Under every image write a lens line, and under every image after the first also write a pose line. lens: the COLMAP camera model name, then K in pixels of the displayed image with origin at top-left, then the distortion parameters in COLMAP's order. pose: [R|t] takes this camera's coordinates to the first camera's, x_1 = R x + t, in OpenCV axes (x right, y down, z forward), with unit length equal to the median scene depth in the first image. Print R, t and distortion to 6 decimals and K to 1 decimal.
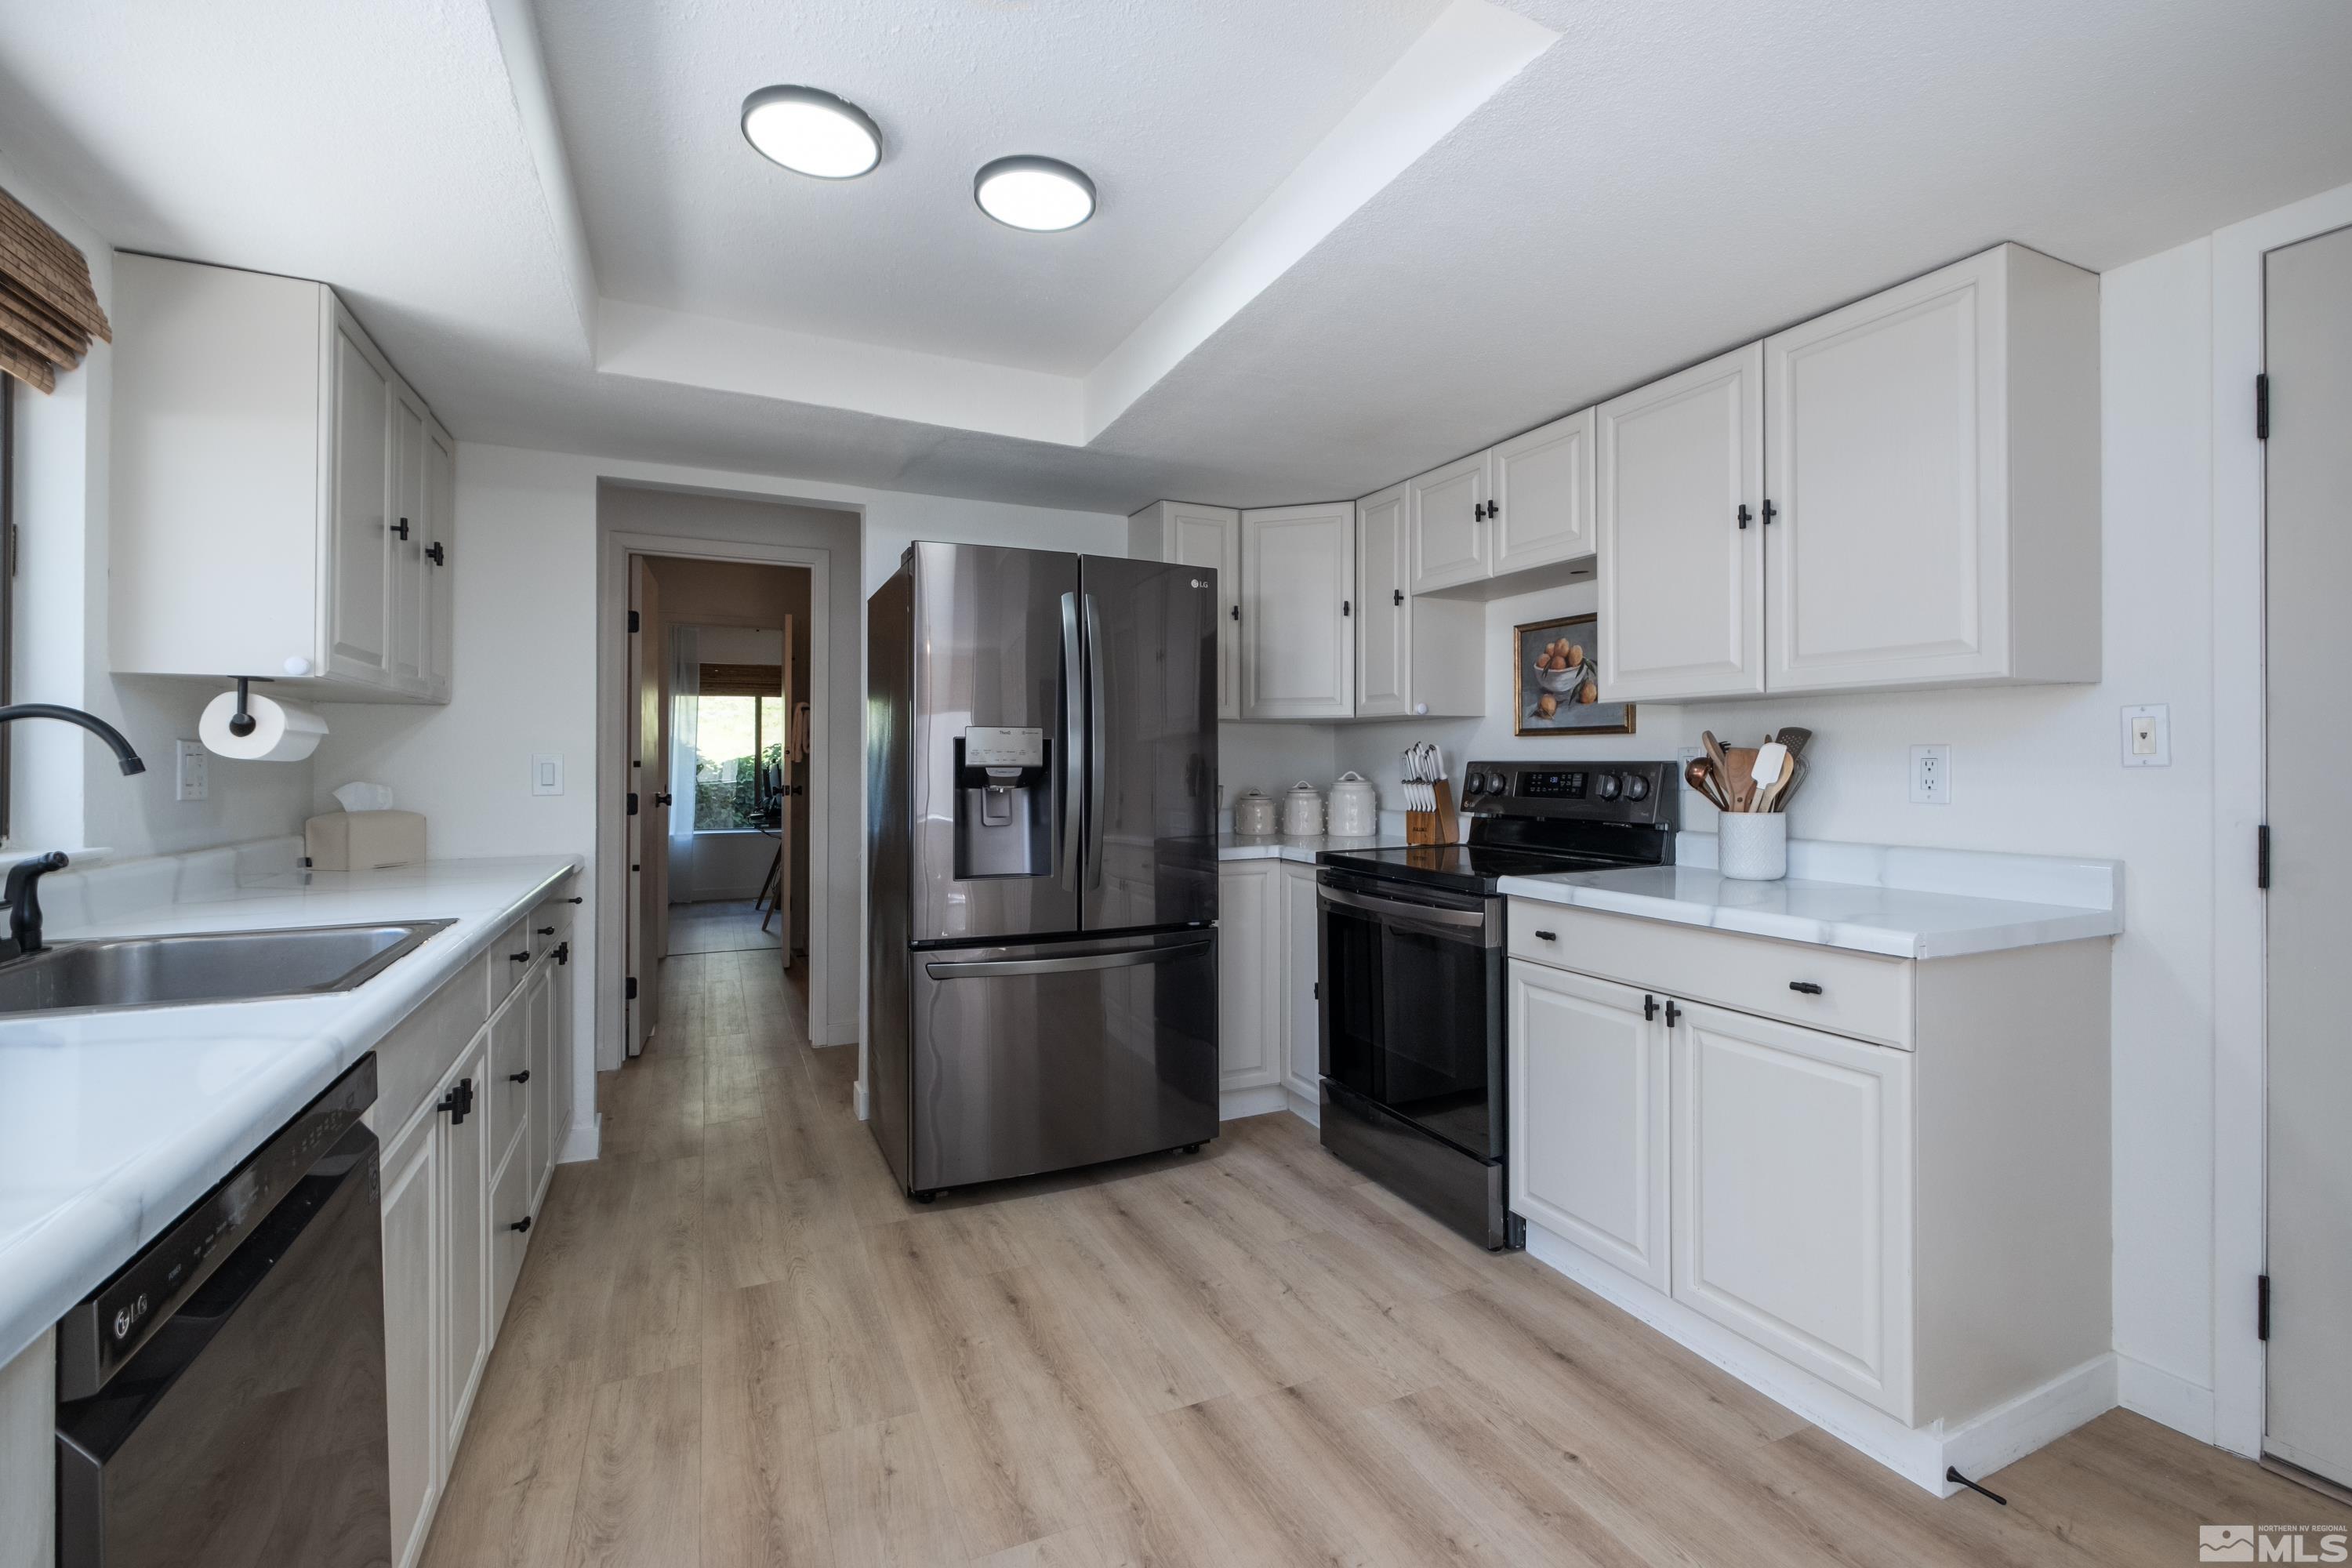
lens RADIAL K [[1015.8, 0, 1177.1], [0, 1015.8, 772.9], [0, 0, 1]] dist [-0.004738, 0.000034]
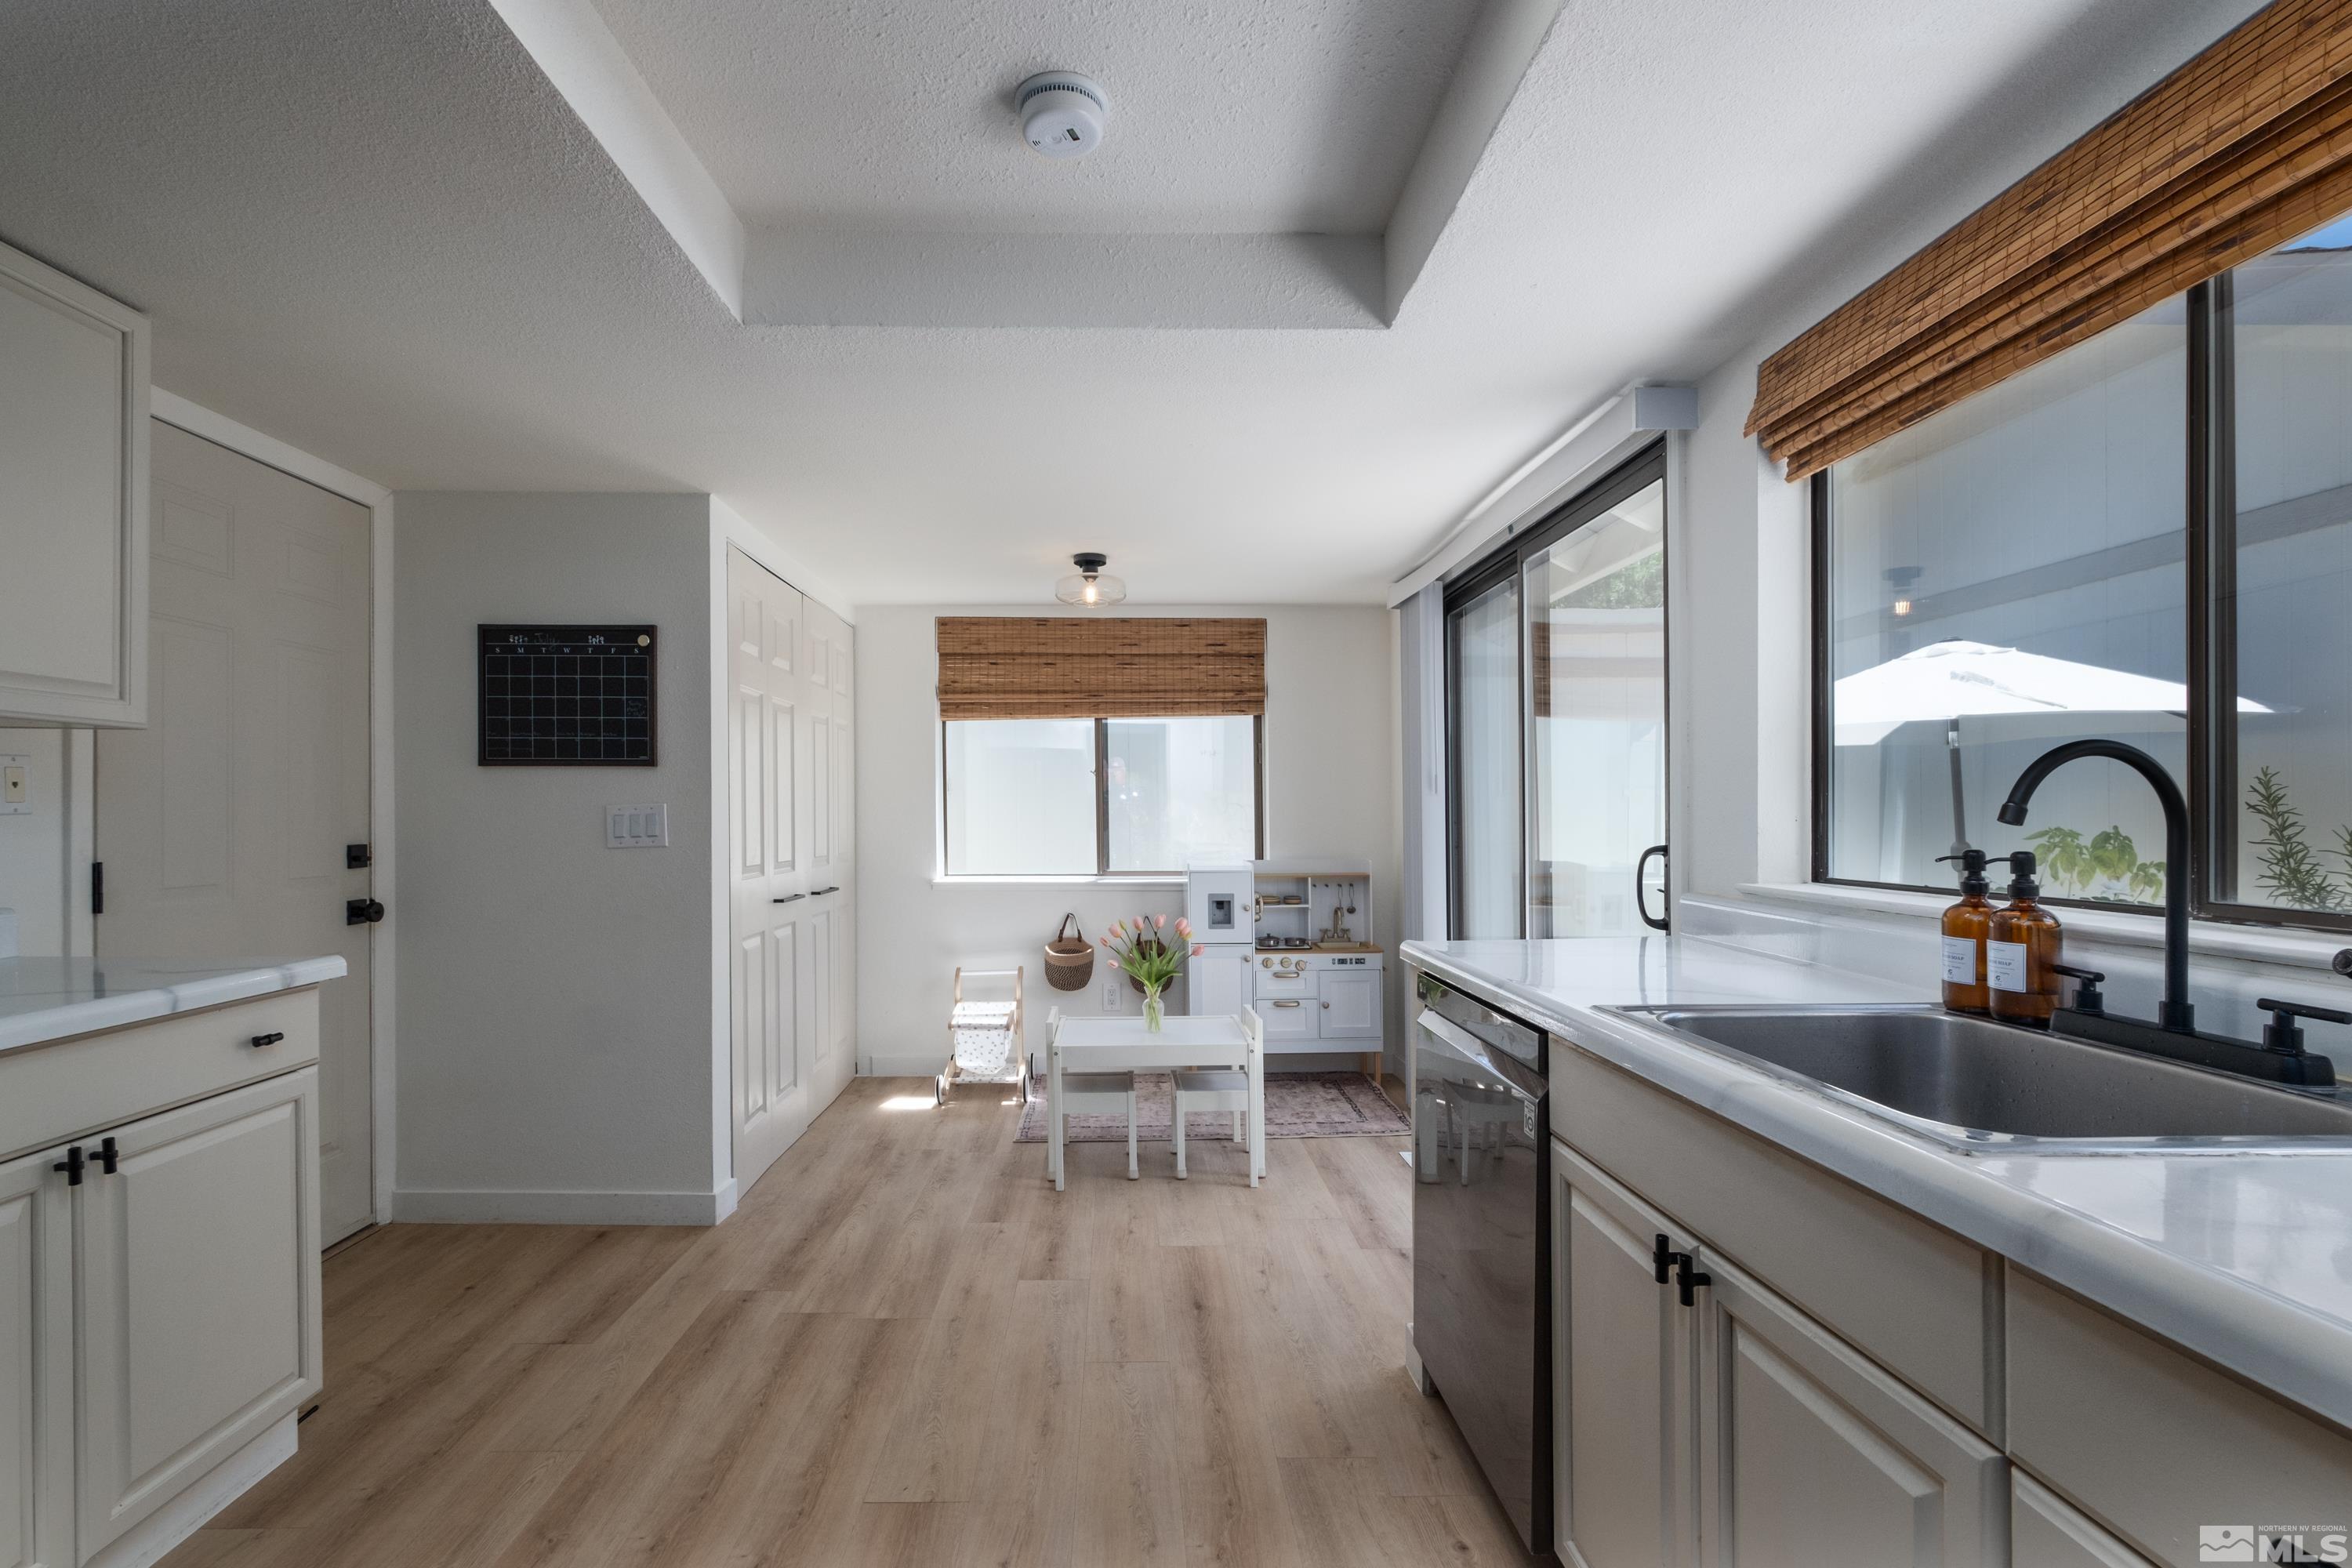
lens RADIAL K [[1015.8, 0, 1170.3], [0, 1015.8, 796.8], [0, 0, 1]] dist [-0.004738, 0.000034]
pose [[-0.919271, 0.004886, 0.393596, -0.559003], [0.003017, 0.999981, -0.005366, -0.015373], [-0.393615, -0.003745, -0.919268, 1.525274]]
